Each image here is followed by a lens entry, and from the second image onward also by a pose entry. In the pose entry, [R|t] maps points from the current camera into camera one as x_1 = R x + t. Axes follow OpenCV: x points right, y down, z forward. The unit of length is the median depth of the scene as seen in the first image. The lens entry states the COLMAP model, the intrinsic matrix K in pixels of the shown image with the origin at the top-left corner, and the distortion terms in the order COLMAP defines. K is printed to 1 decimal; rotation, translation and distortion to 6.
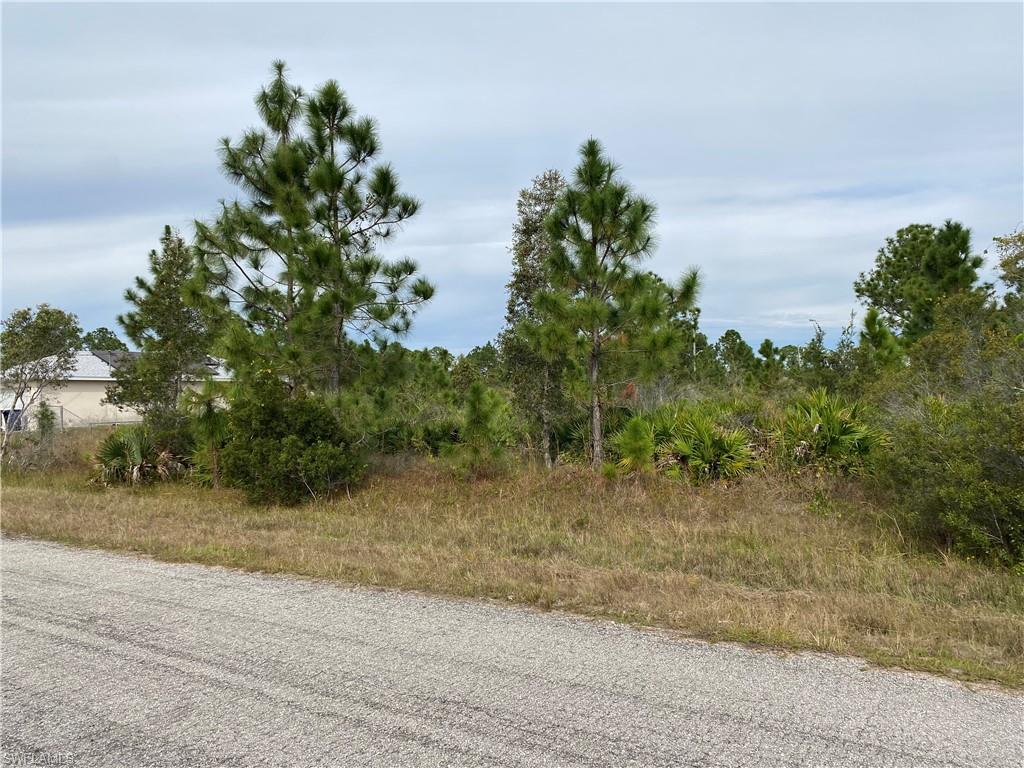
lens RADIAL K [[728.2, 0, 508.3], [0, 728.2, 385.6], [0, 0, 1]] dist [-0.035279, -0.007006]
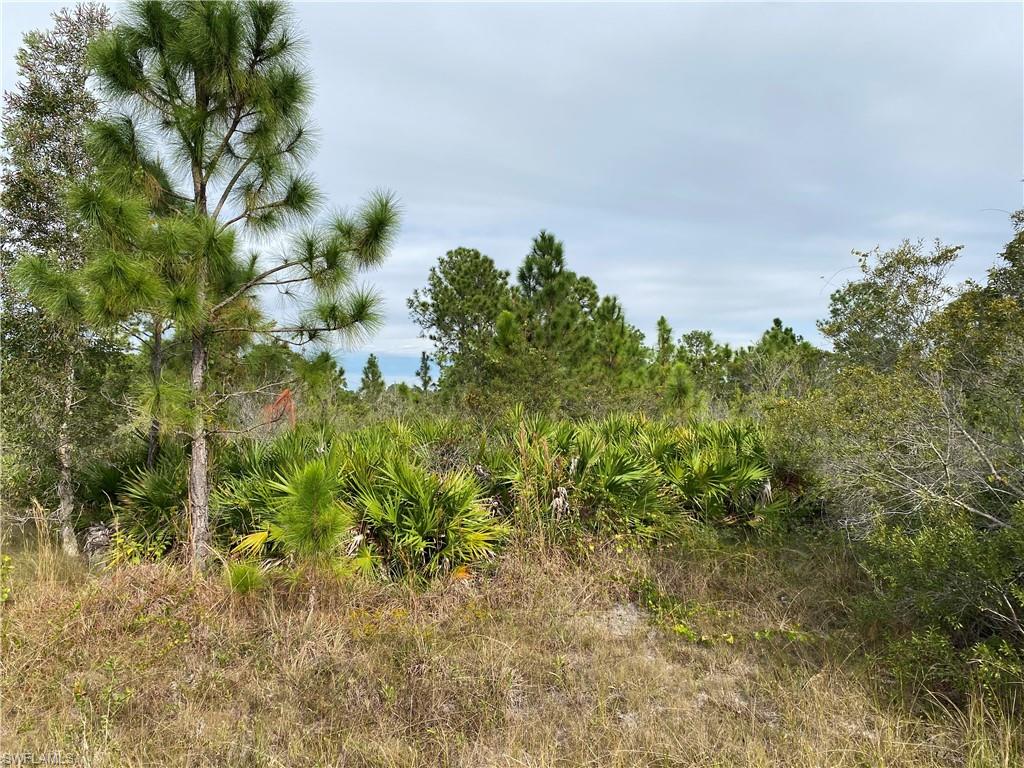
lens RADIAL K [[728.2, 0, 511.3], [0, 728.2, 383.2], [0, 0, 1]] dist [-0.035279, -0.007006]
pose [[0.797872, 0.018354, 0.602548, -0.006749], [0.000232, 0.999527, -0.030753, 0.005405], [-0.602827, 0.024677, 0.797490, 0.416392]]
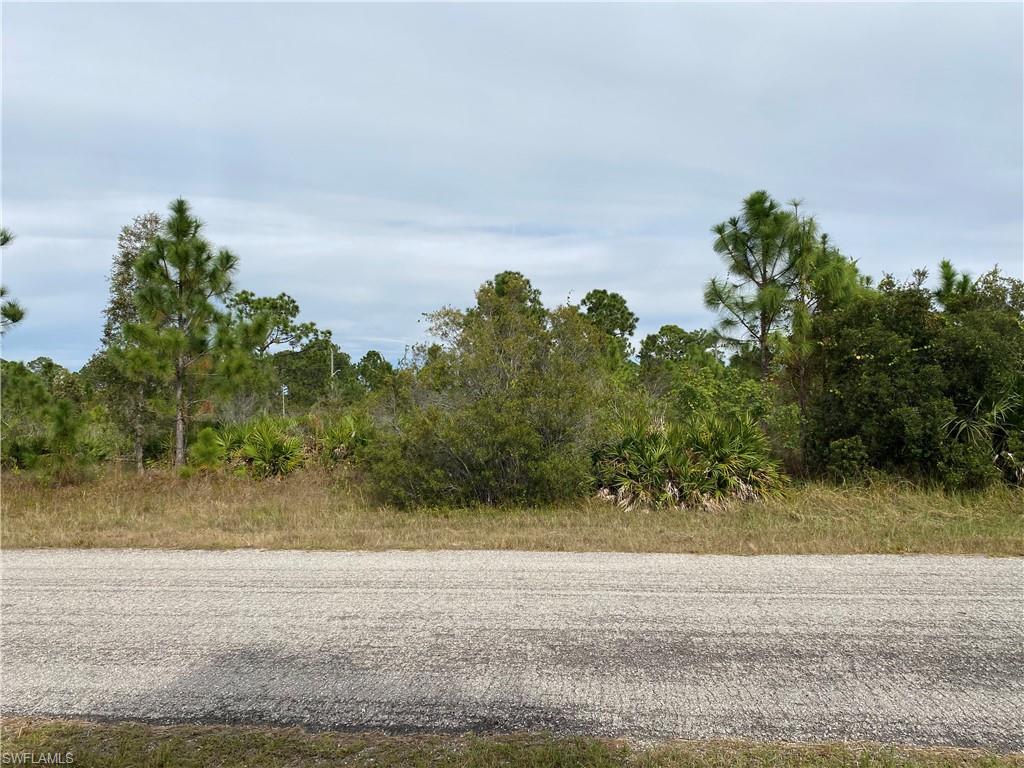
lens RADIAL K [[728.2, 0, 535.0], [0, 728.2, 367.0], [0, 0, 1]] dist [-0.035279, -0.007006]
pose [[0.875296, 0.026689, 0.482851, 0.050351], [-0.002230, 0.998688, -0.051159, 0.001188], [-0.483583, 0.043702, 0.874207, -0.279911]]
